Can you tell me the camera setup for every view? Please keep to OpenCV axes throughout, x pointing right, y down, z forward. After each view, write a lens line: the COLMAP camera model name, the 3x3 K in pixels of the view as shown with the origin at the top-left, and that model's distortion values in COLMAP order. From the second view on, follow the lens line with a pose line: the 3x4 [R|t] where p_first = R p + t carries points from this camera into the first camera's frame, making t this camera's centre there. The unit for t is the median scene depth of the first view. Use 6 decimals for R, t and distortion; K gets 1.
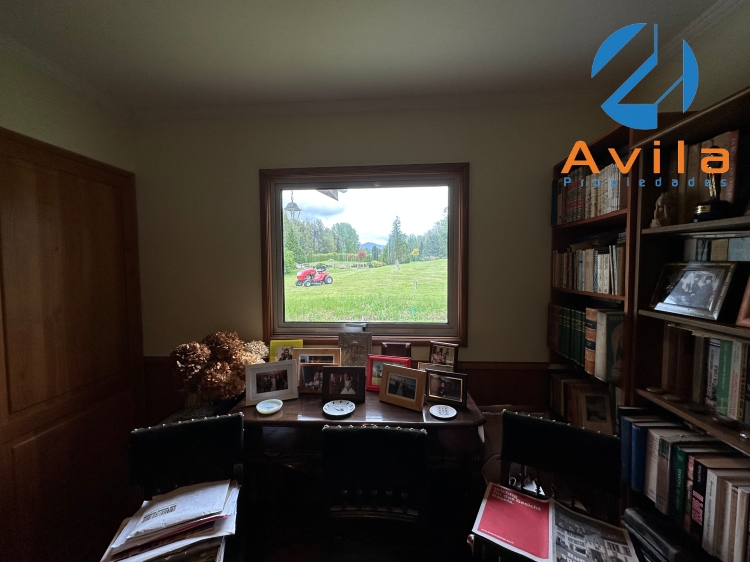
lens RADIAL K [[298.8, 0, 375.0], [0, 298.8, 281.0], [0, 0, 1]] dist [-0.001394, -0.000348]
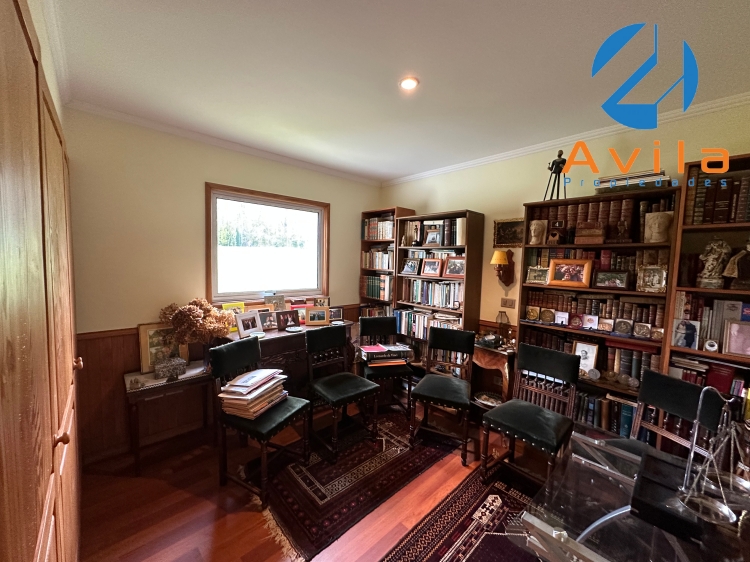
lens RADIAL K [[298.8, 0, 375.0], [0, 298.8, 281.0], [0, 0, 1]] dist [-0.001394, -0.000348]
pose [[0.679265, -0.027957, 0.733360, -1.294306], [0.007350, 0.999483, 0.031295, 0.064570], [-0.733856, -0.015867, 0.679120, -0.757925]]
